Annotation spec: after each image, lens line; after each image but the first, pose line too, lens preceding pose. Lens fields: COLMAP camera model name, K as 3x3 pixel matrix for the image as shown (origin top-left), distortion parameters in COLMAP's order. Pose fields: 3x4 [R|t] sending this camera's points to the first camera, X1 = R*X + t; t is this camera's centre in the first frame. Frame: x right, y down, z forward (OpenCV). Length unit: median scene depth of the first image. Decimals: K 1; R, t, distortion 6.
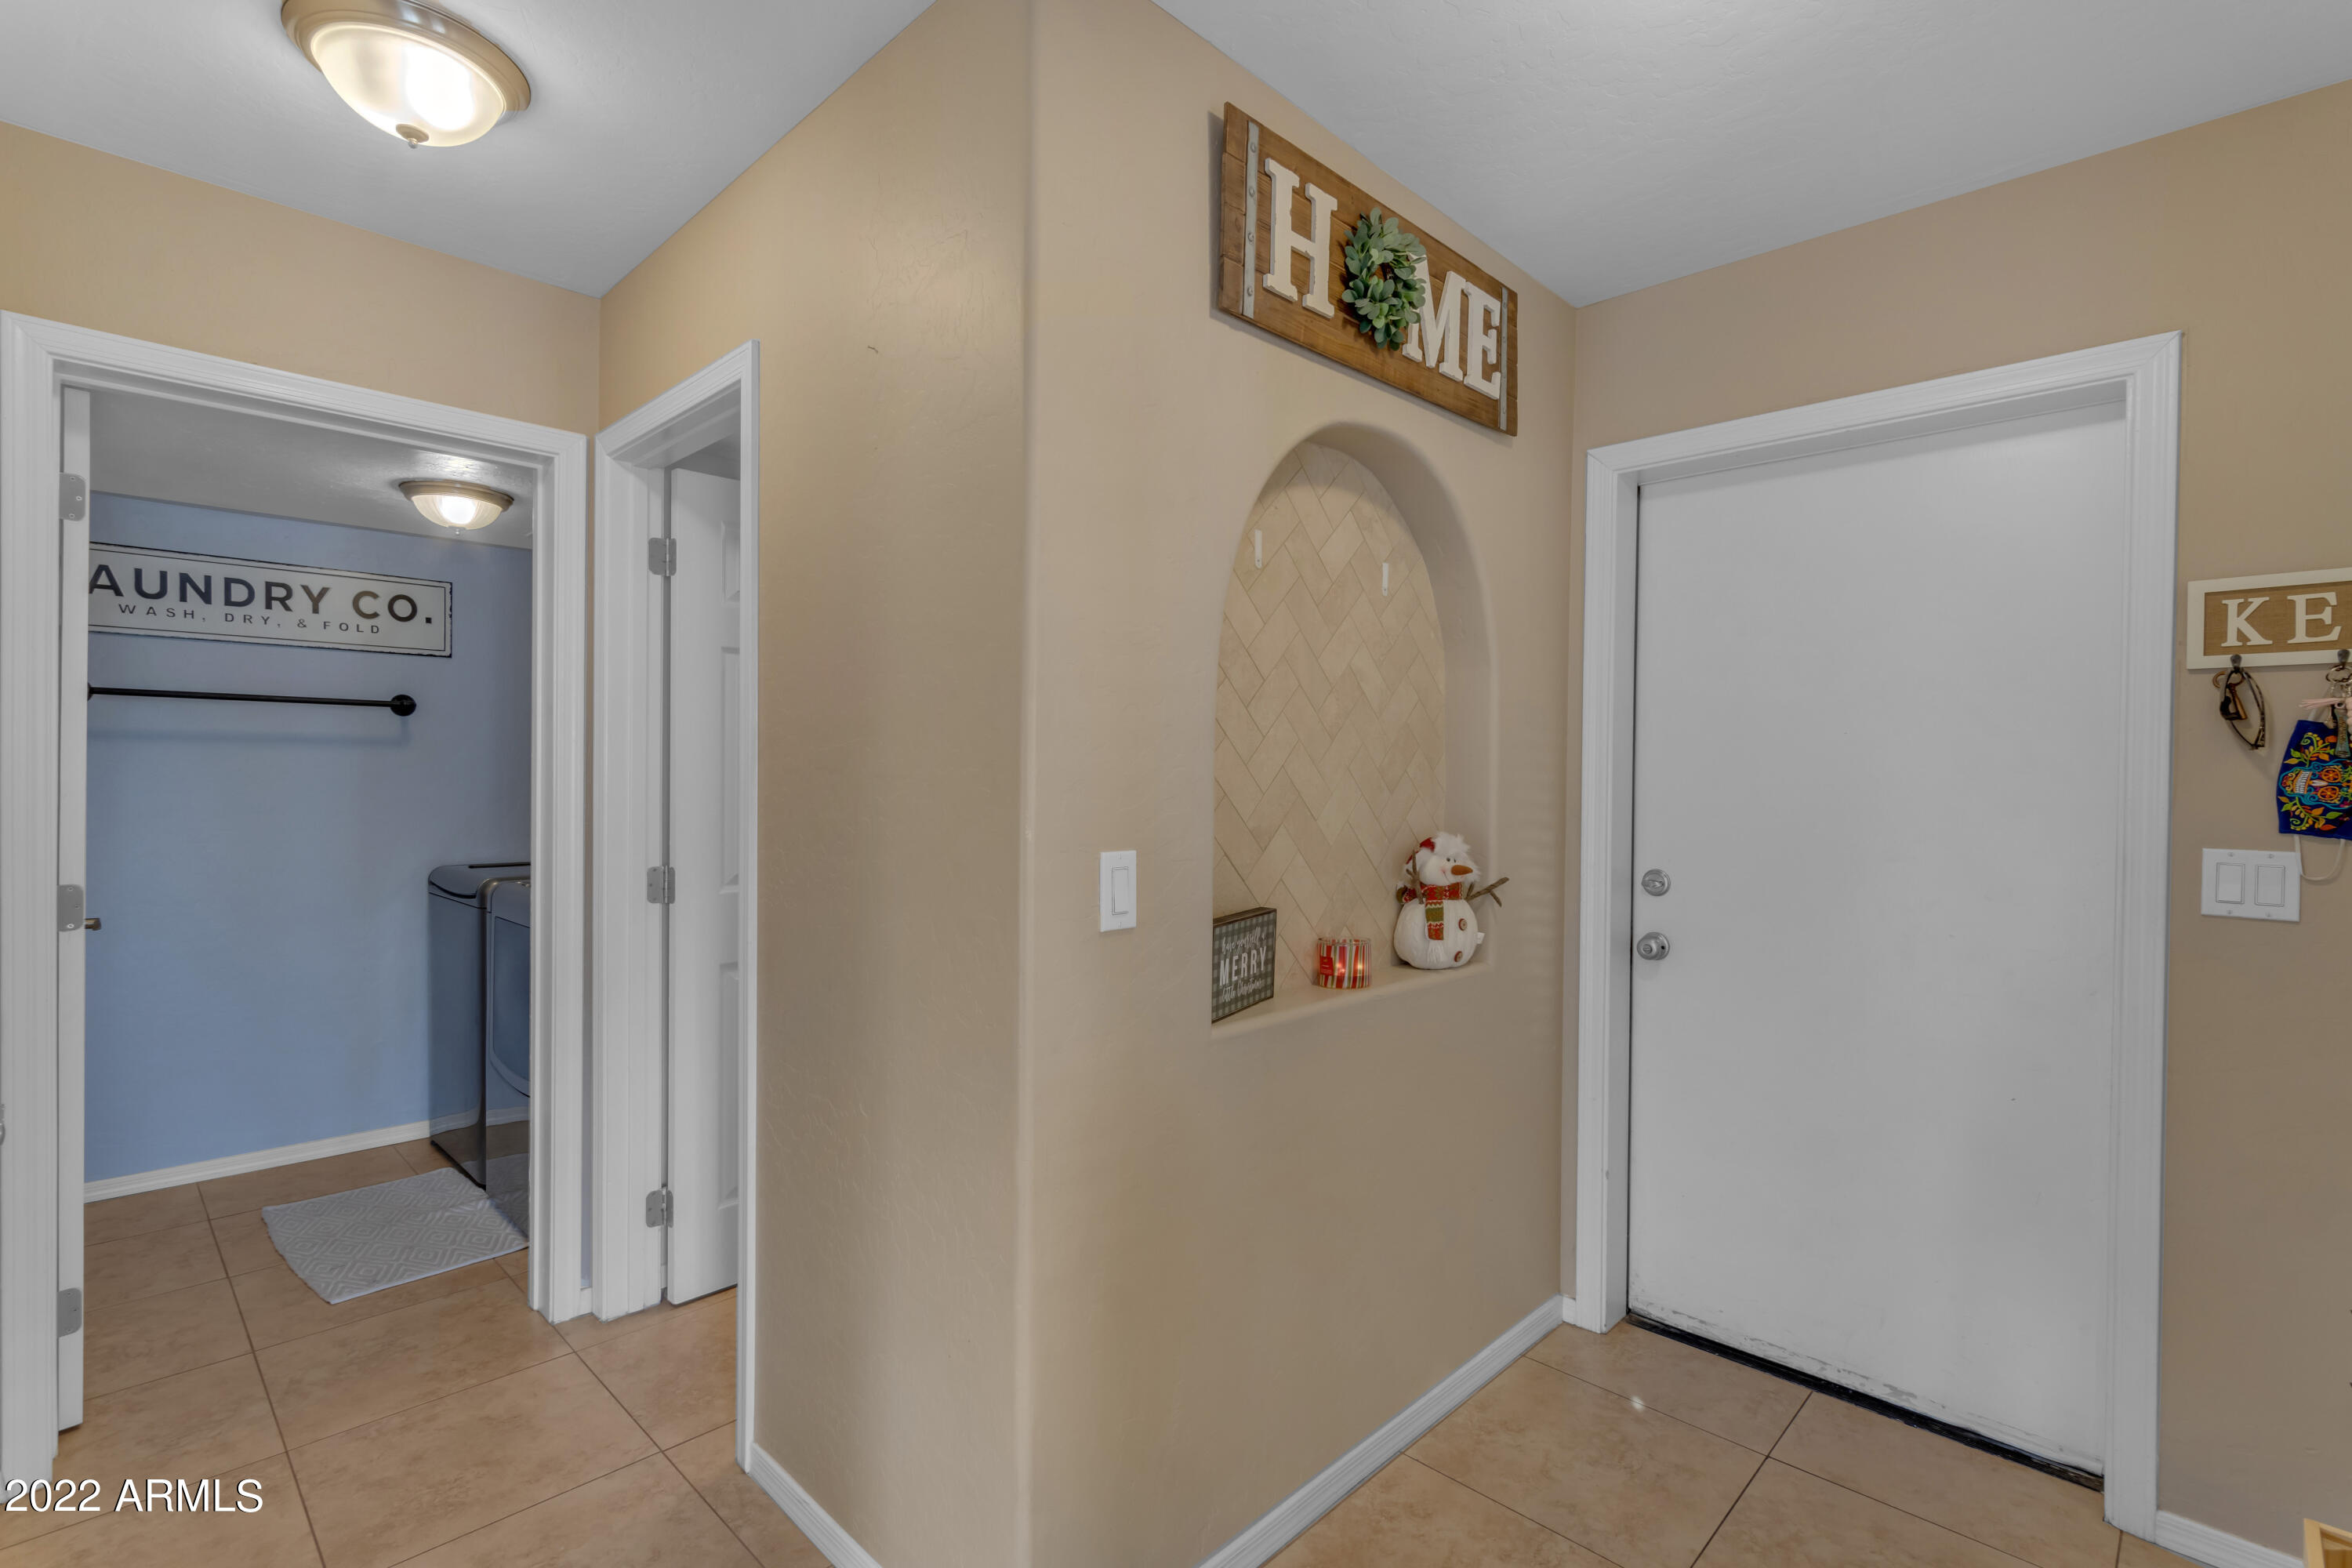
lens RADIAL K [[1089.7, 0, 1182.7], [0, 1089.7, 784.3], [0, 0, 1]] dist [-0.002601, 0.000566]
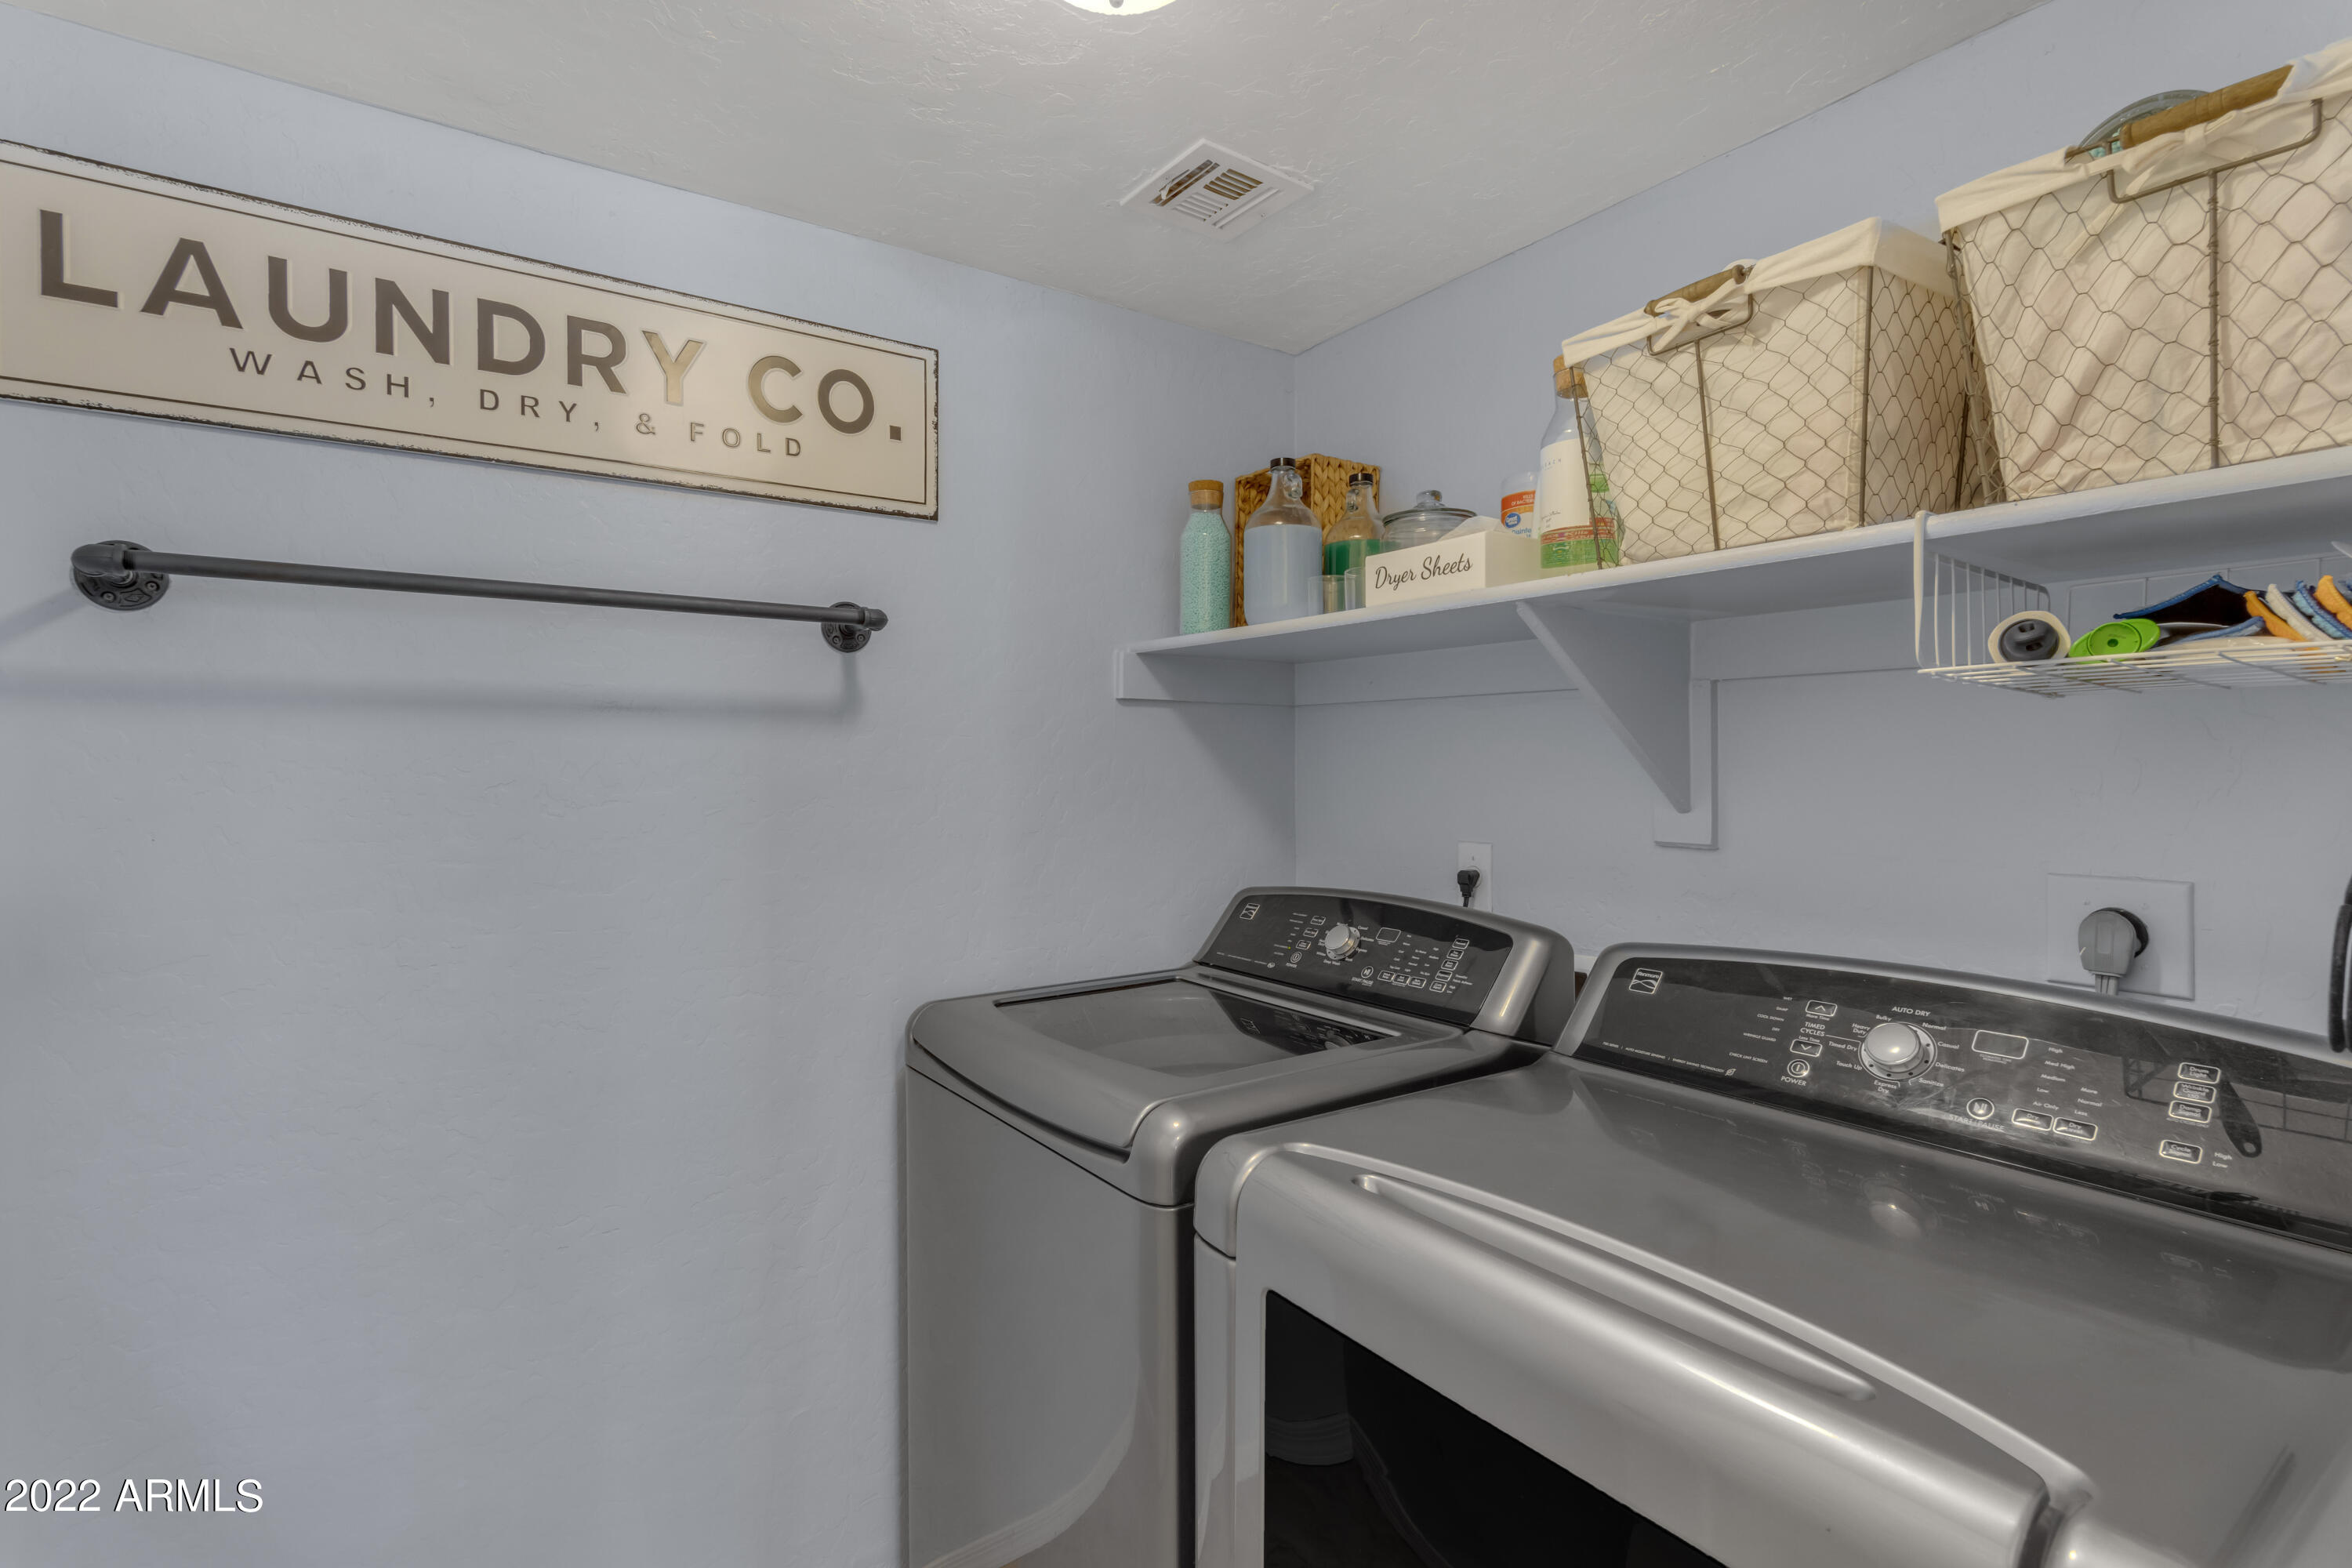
lens RADIAL K [[1089.7, 0, 1169.4], [0, 1089.7, 772.4], [0, 0, 1]] dist [-0.002601, 0.000566]
pose [[0.983183, -0.003651, -0.182588, -0.551269], [0.003014, 0.999988, -0.003767, -0.014082], [0.182600, 0.003153, 0.983182, 0.644902]]
